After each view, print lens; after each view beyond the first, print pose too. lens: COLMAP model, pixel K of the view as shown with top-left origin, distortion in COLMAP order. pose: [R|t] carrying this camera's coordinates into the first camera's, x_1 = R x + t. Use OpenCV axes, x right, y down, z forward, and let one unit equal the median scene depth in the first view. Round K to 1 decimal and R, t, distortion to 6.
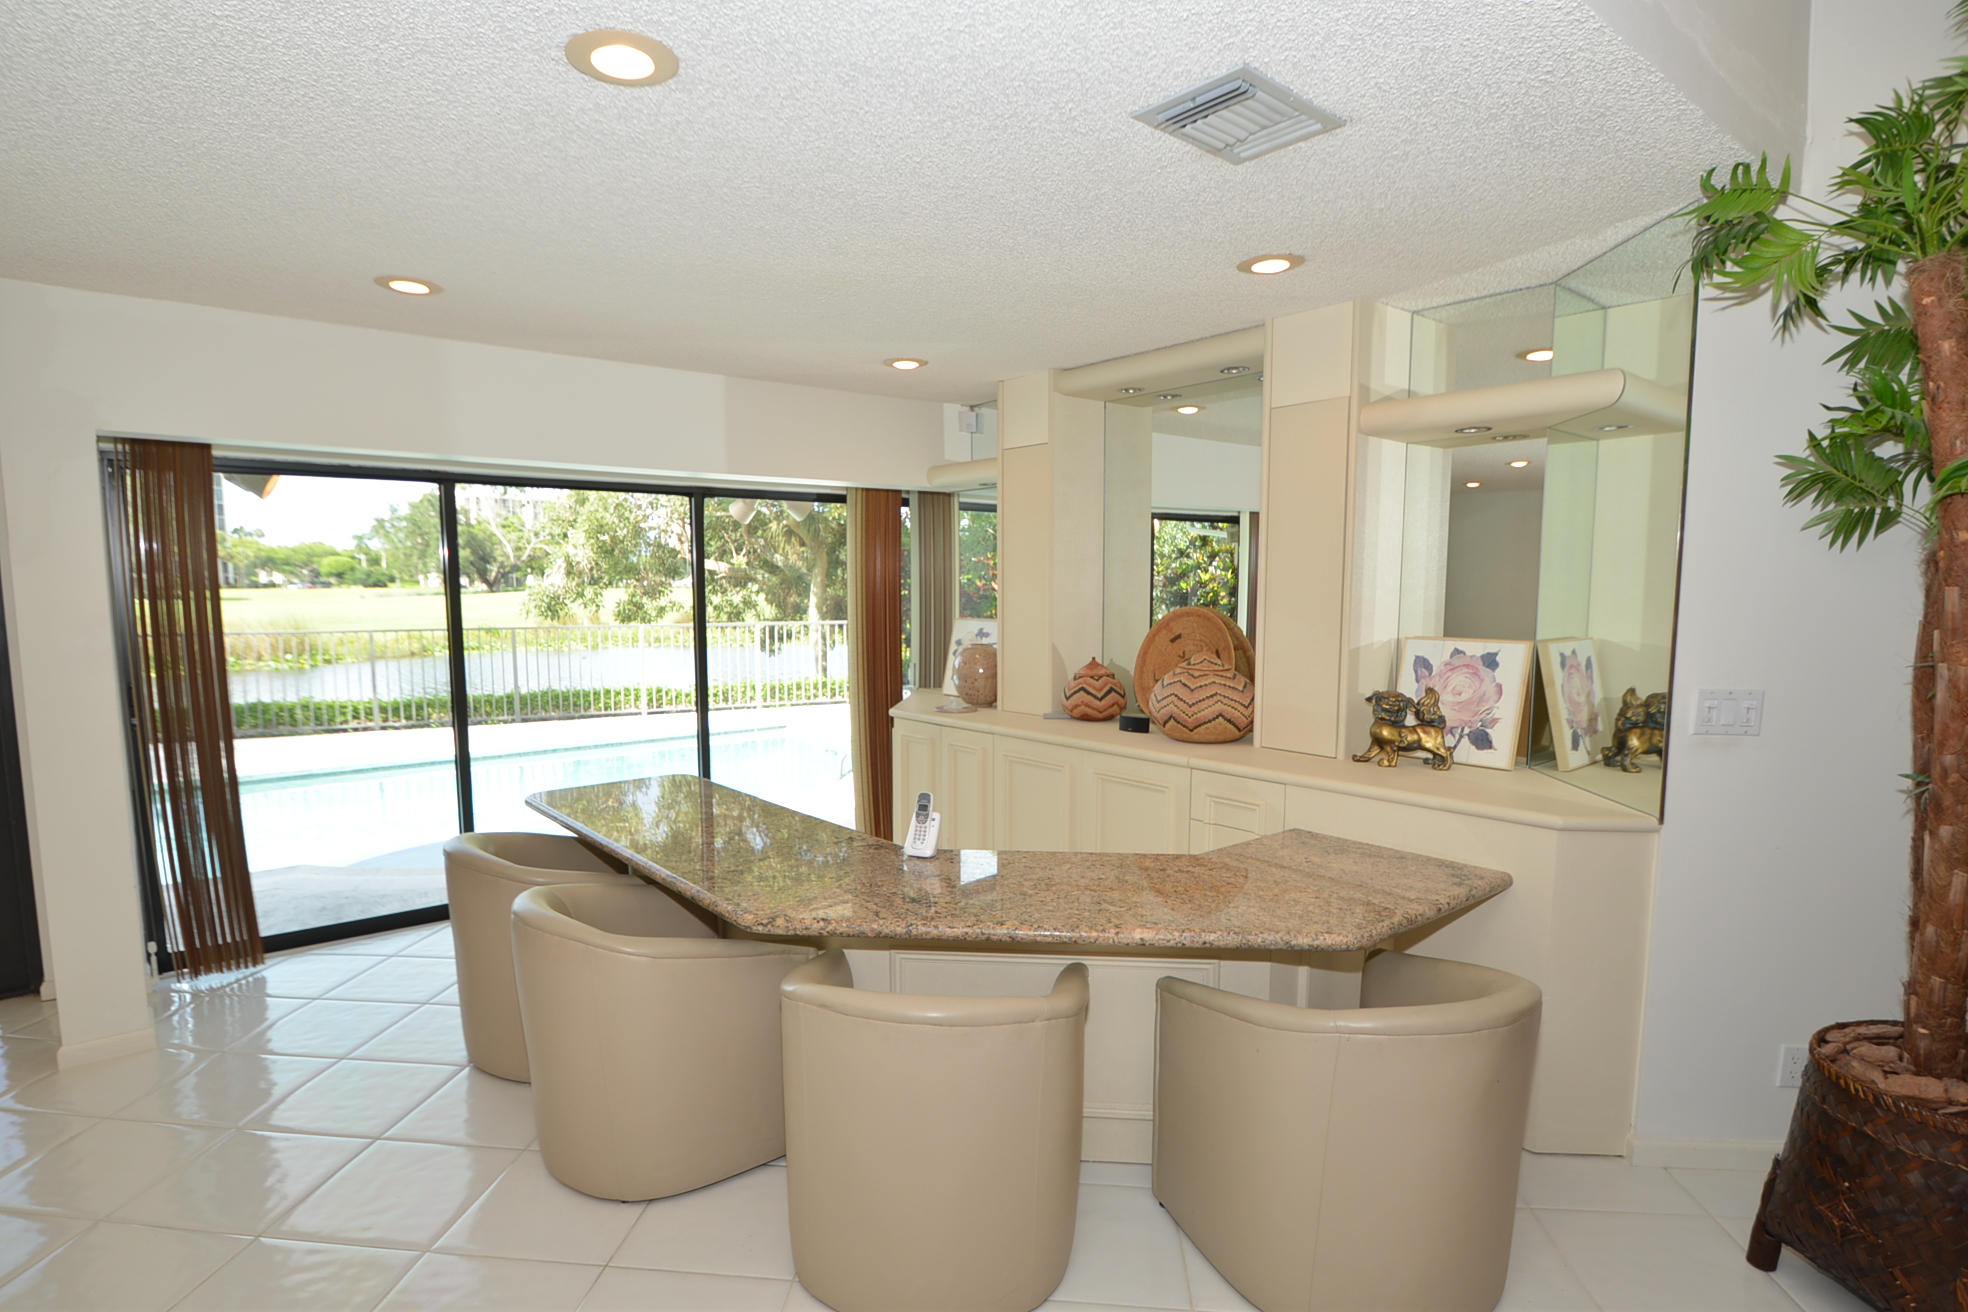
lens RADIAL K [[994.8, 0, 941.0], [0, 994.8, 683.9], [0, 0, 1]] dist [-0.029843, 0.001907]
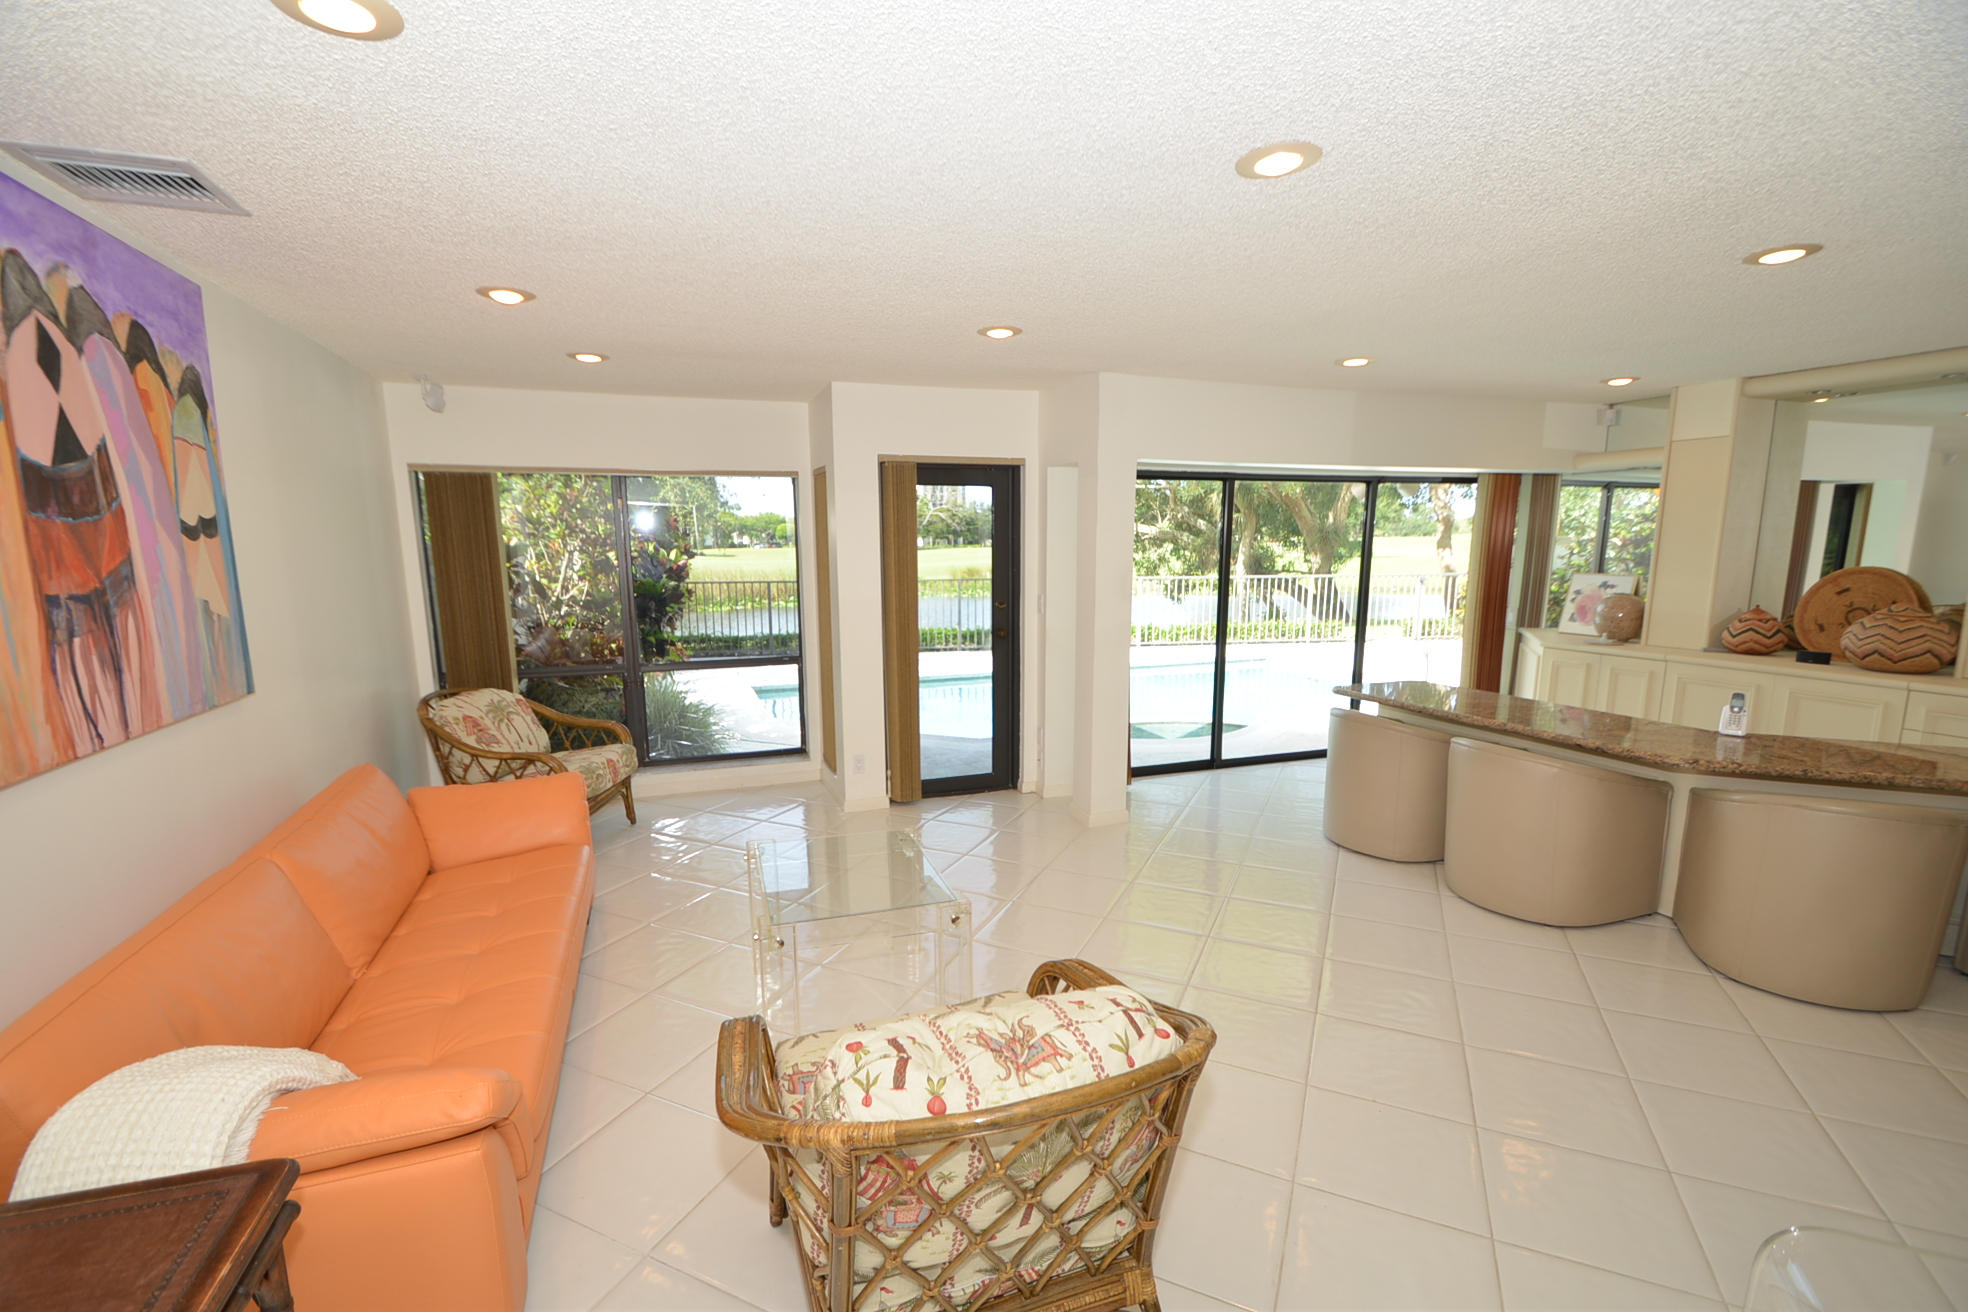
lens RADIAL K [[839.1, 0, 965.0], [0, 839.1, 664.6], [0, 0, 1]] dist [-0.012055, -0.002007]
pose [[0.936334, 0.041917, -0.348598, -0.360389], [-0.026892, 0.998493, 0.047833, 0.022300], [0.350078, -0.035413, 0.936051, -0.297338]]
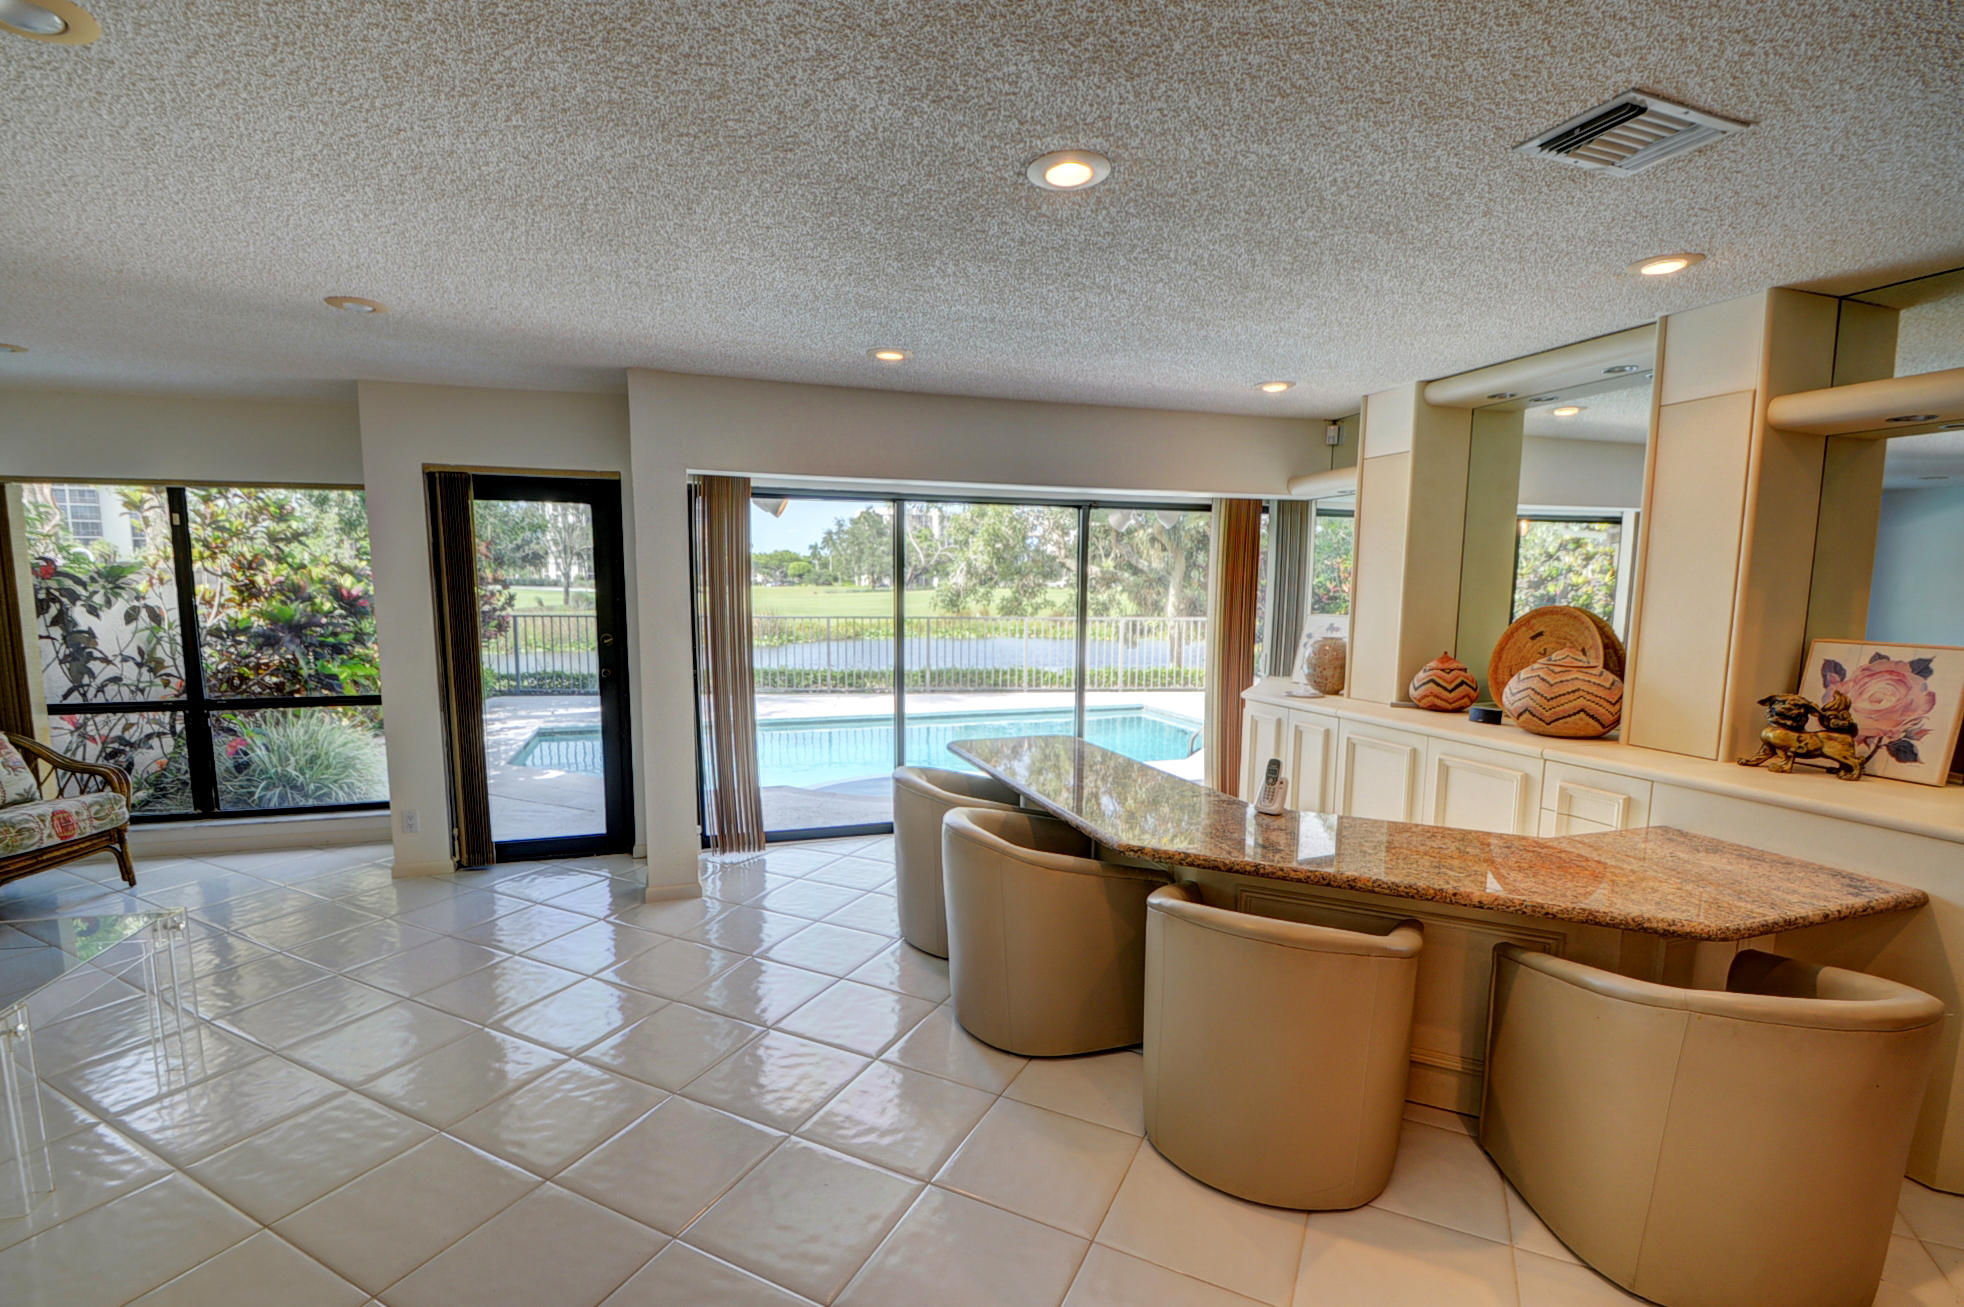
lens RADIAL K [[863.6, 0, 958.0], [0, 863.6, 690.5], [0, 0, 1]] dist [-0.014201, -0.005379]
pose [[0.933663, 0.048685, -0.354828, -0.005292], [-0.041197, 0.998741, 0.028632, 0.008634], [0.355775, -0.012115, 0.934493, -0.039258]]
